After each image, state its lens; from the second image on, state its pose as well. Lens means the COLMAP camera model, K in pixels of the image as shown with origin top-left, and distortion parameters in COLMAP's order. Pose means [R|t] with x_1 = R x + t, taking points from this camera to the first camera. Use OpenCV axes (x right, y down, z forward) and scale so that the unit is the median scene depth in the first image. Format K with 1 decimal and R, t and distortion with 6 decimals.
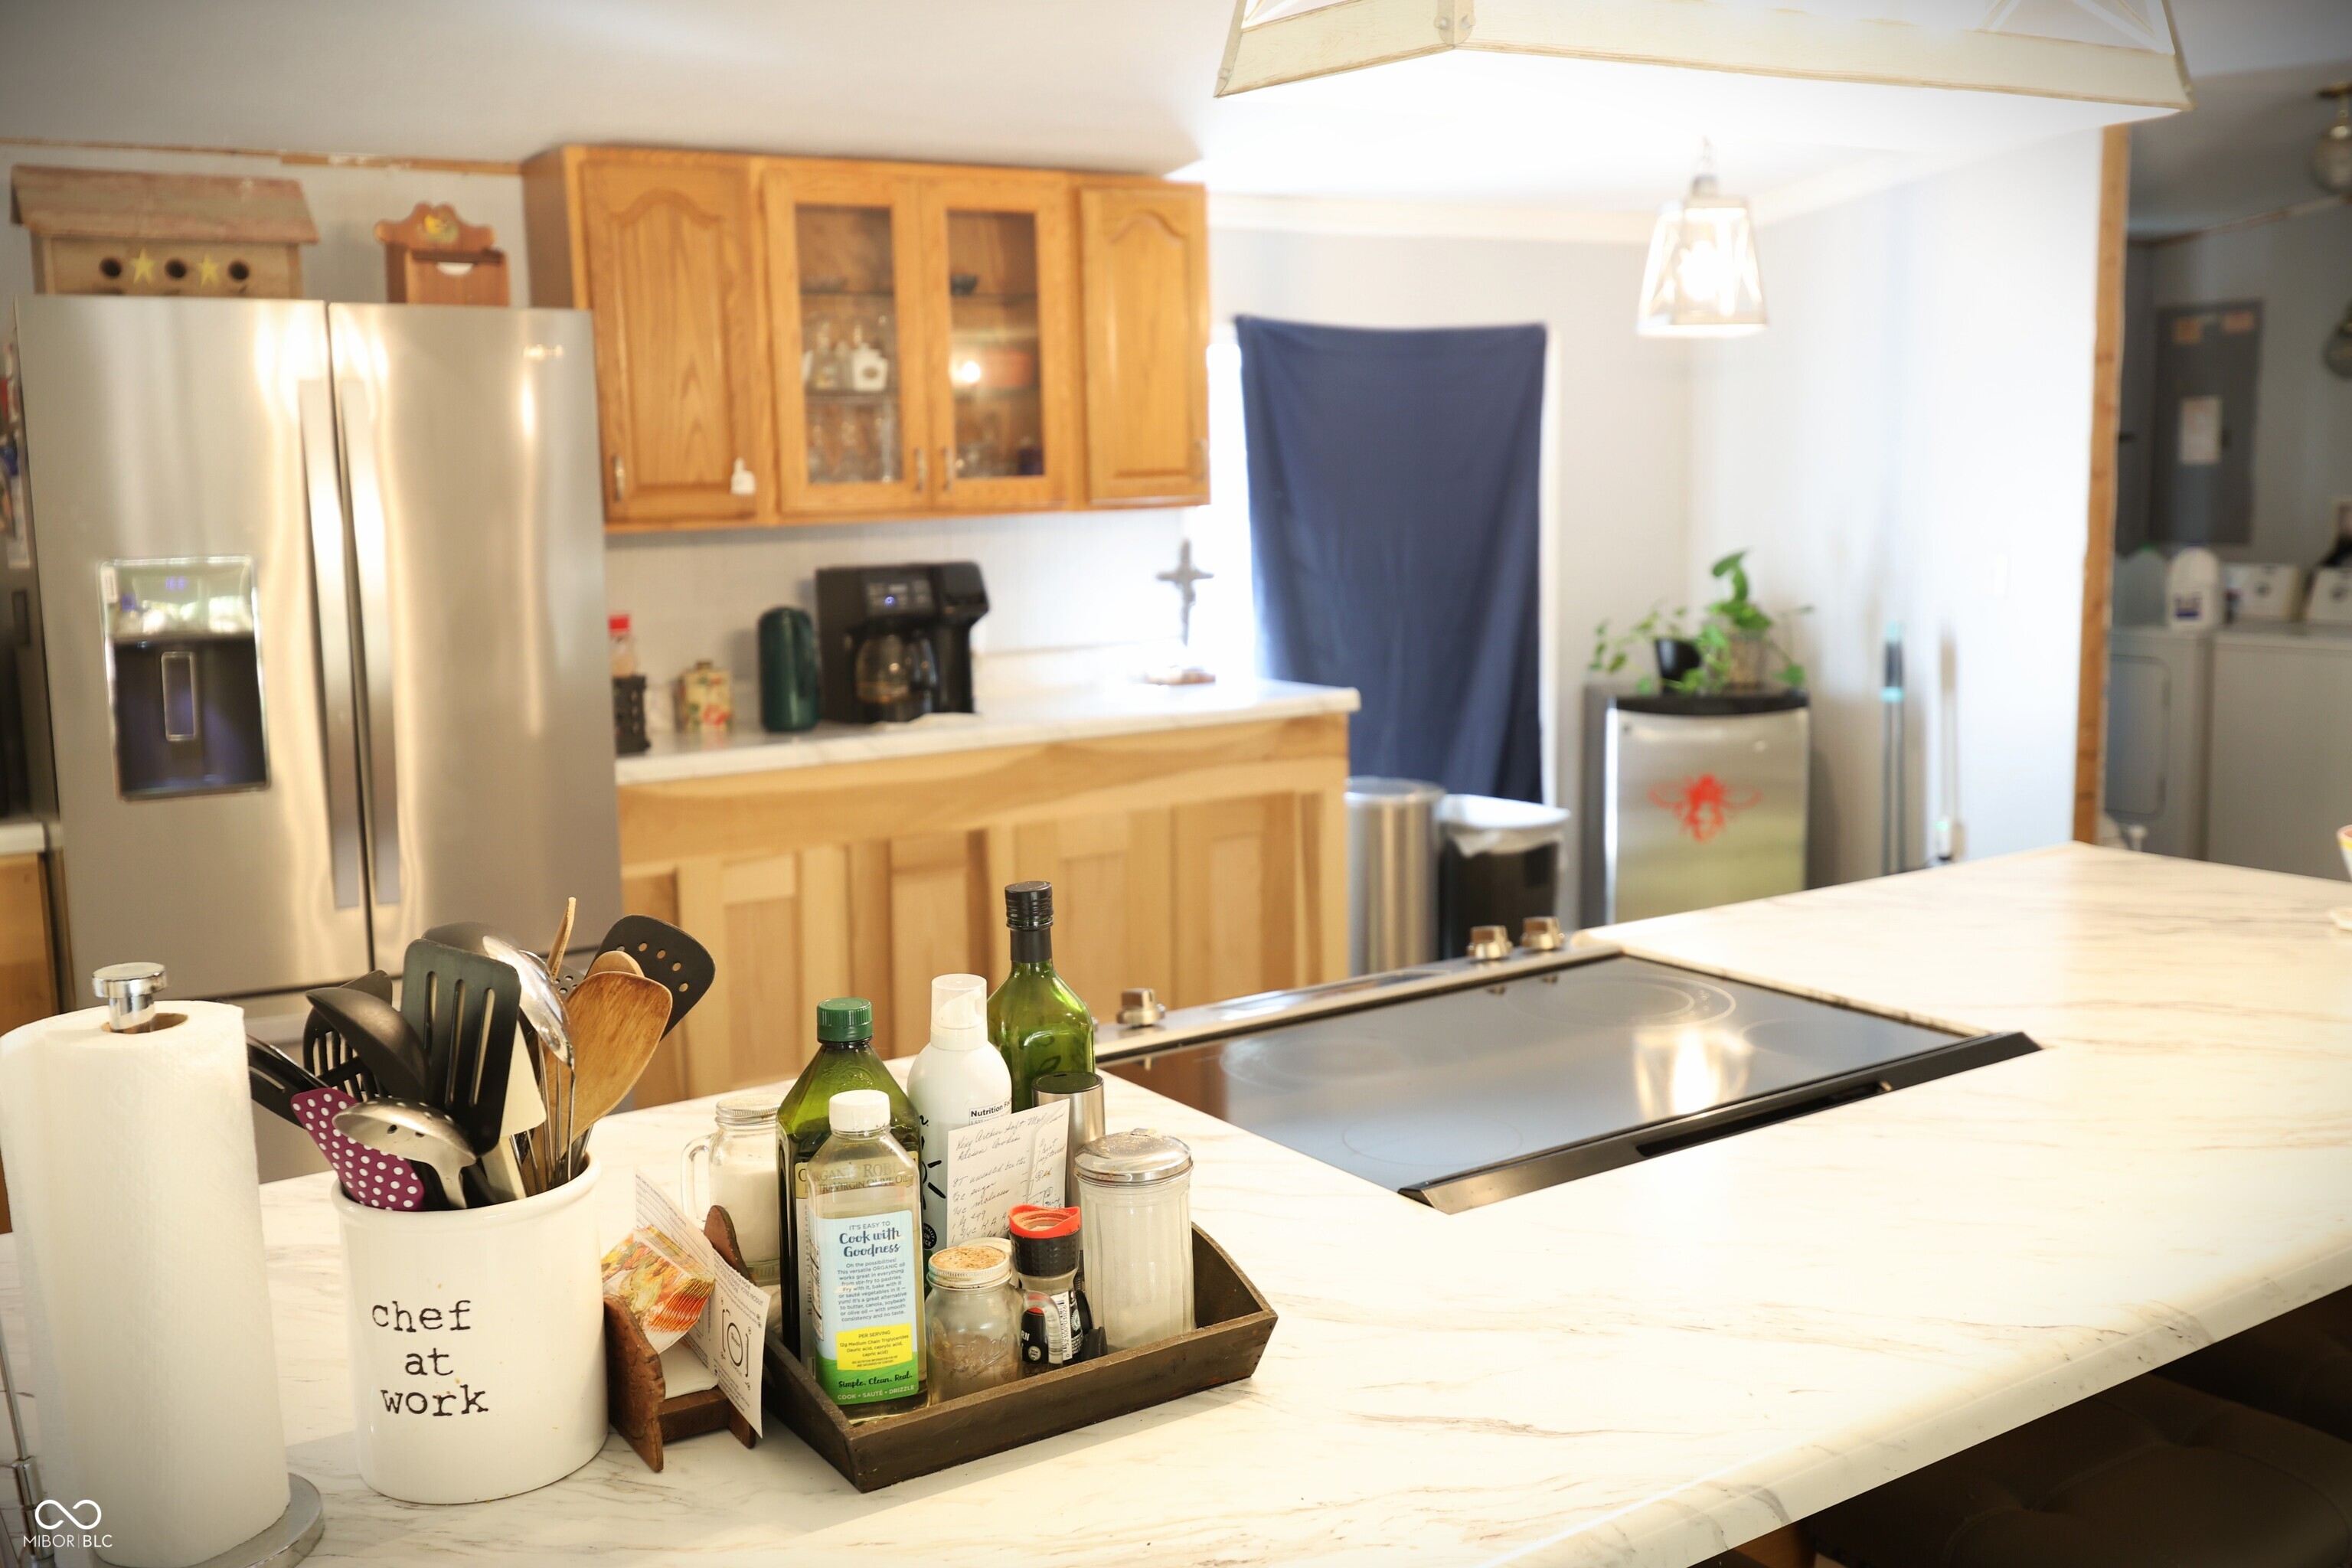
lens RADIAL K [[2249.7, 0, 1111.4], [0, 2249.7, 879.5], [0, 0, 1]] dist [0.039294, 0.011383]
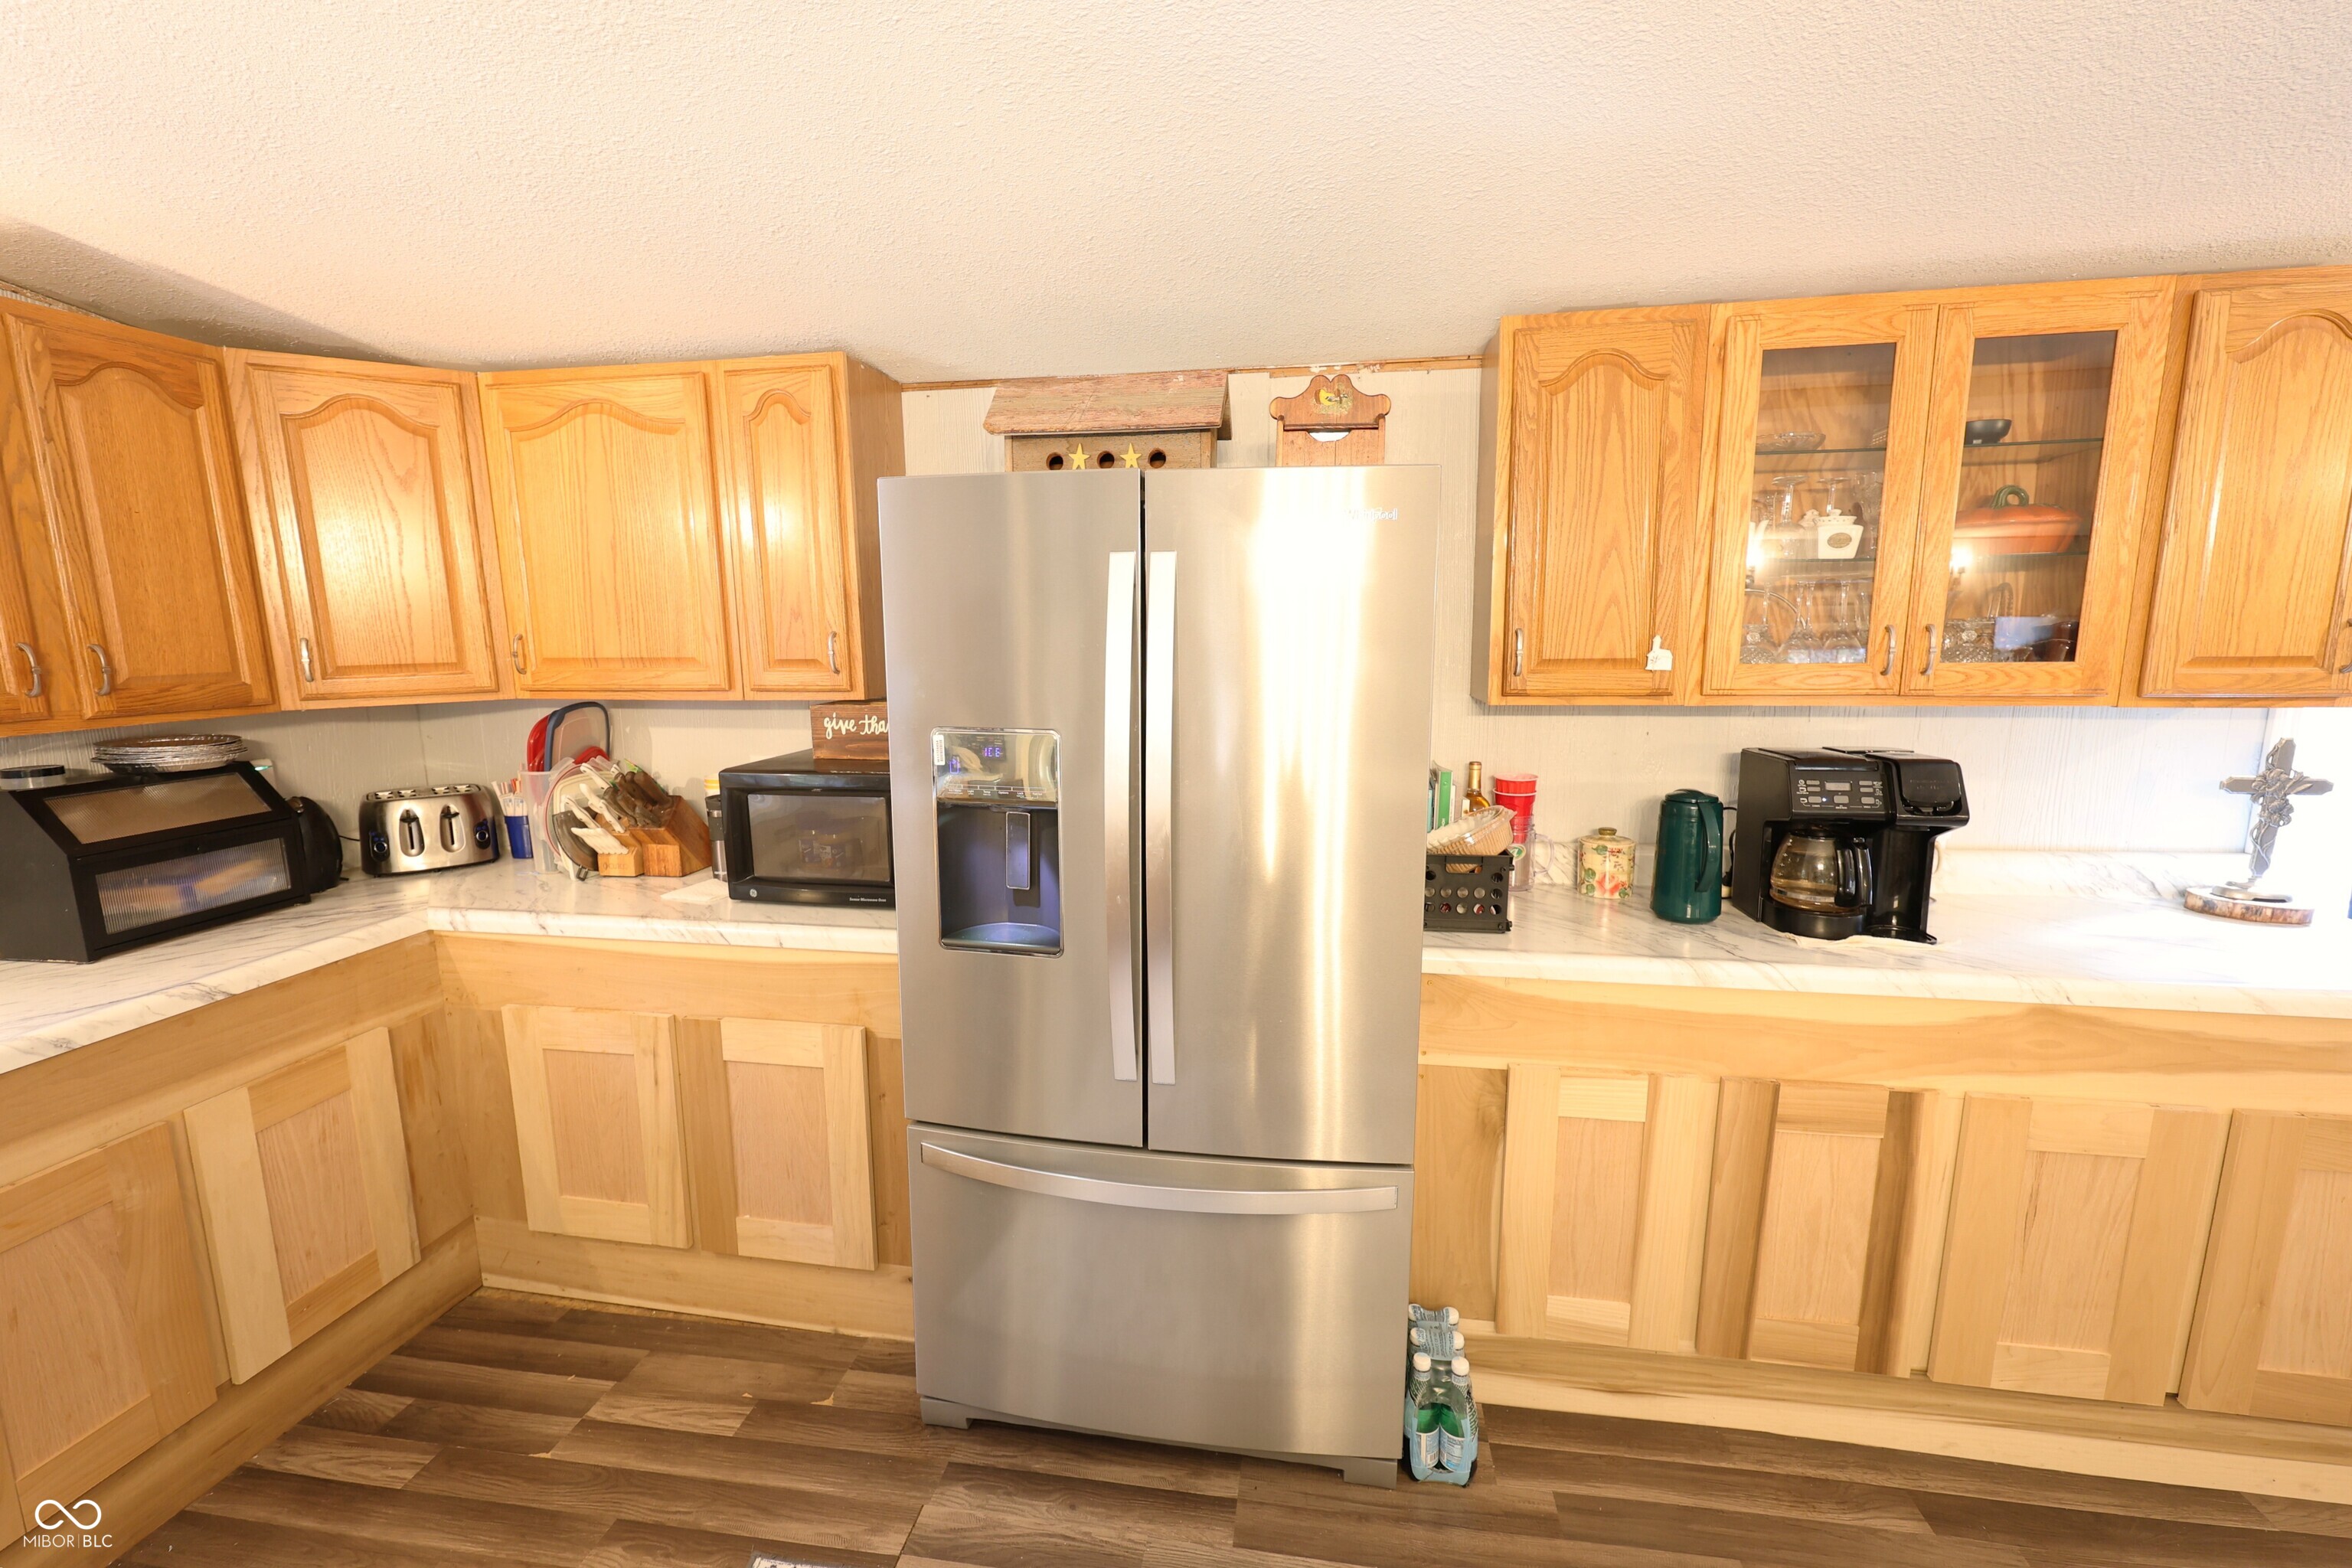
lens RADIAL K [[1004.1, 0, 1188.9], [0, 1004.1, 790.0], [0, 0, 1]] dist [0.001663, -0.000273]
pose [[0.767709, 0.121435, -0.629187, -0.042703], [-0.129210, 0.991047, 0.033619, -0.107773], [0.627636, 0.055488, 0.776527, 0.539620]]
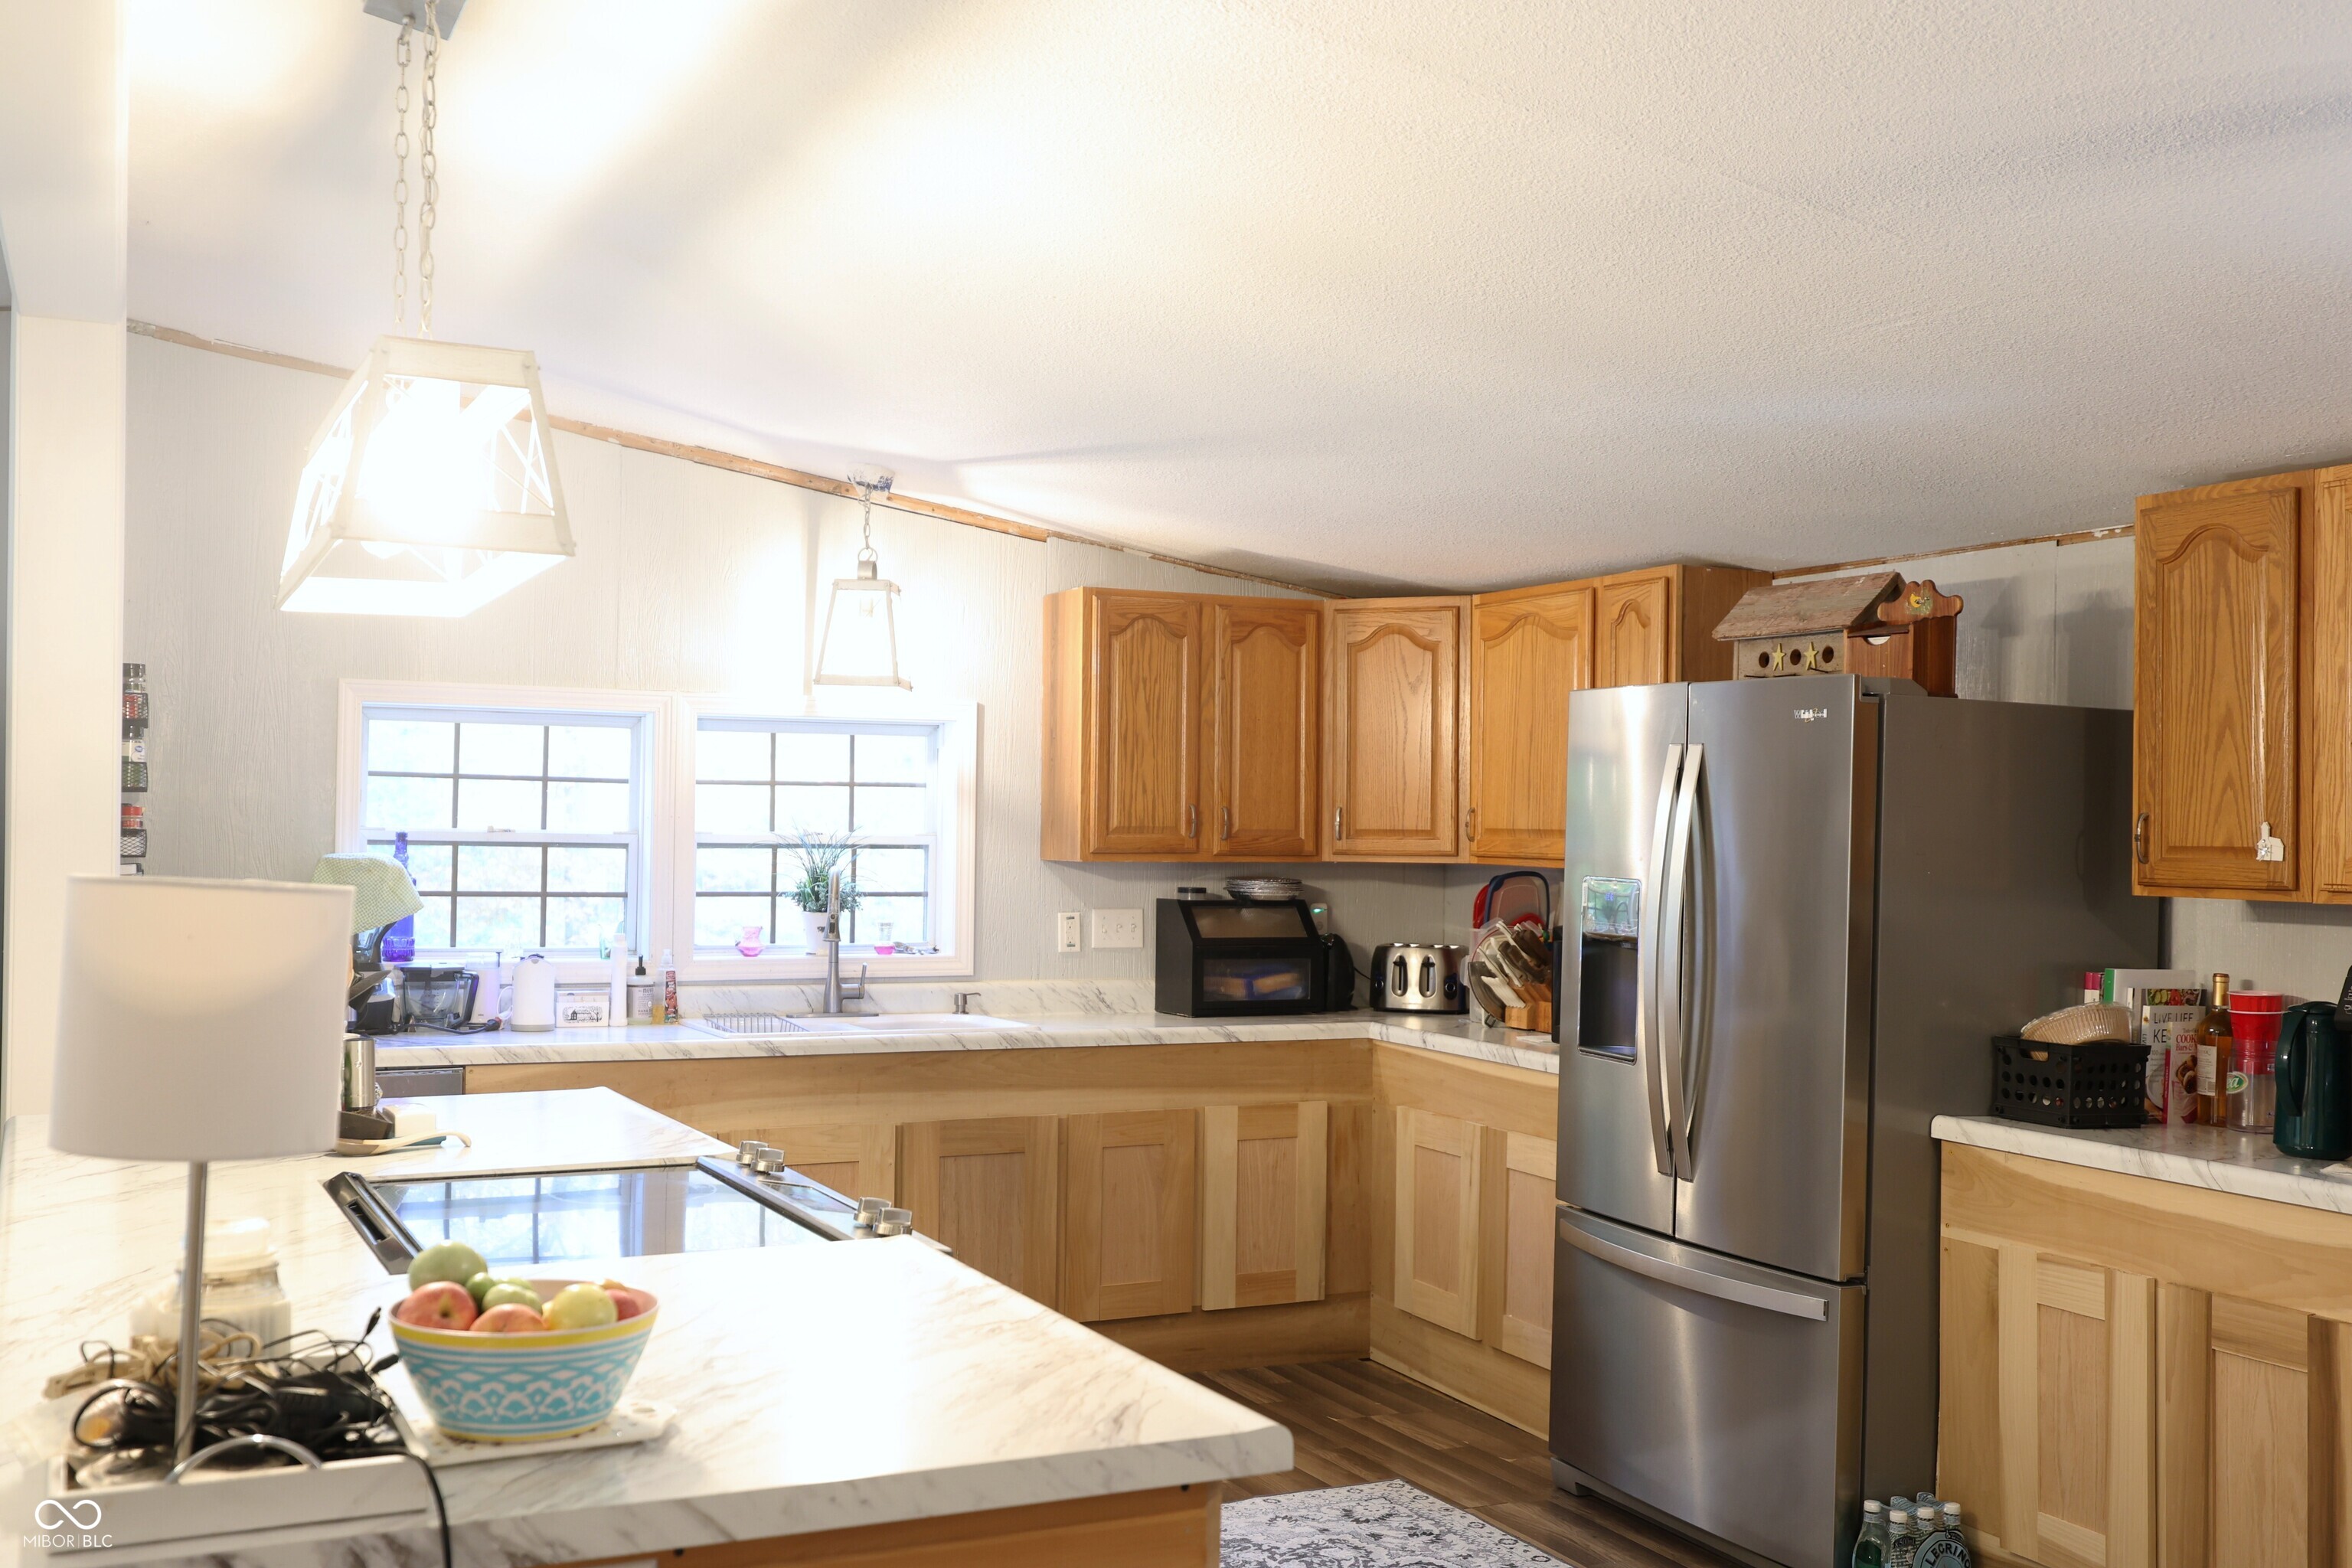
lens RADIAL K [[2249.7, 0, 1111.4], [0, 2249.7, 879.5], [0, 0, 1]] dist [0.039294, 0.011383]
pose [[-0.111080, 0.047842, -0.992659, 0.706933], [-0.201616, 0.976985, 0.069648, -0.132928], [0.973145, 0.207873, -0.098878, 0.648365]]
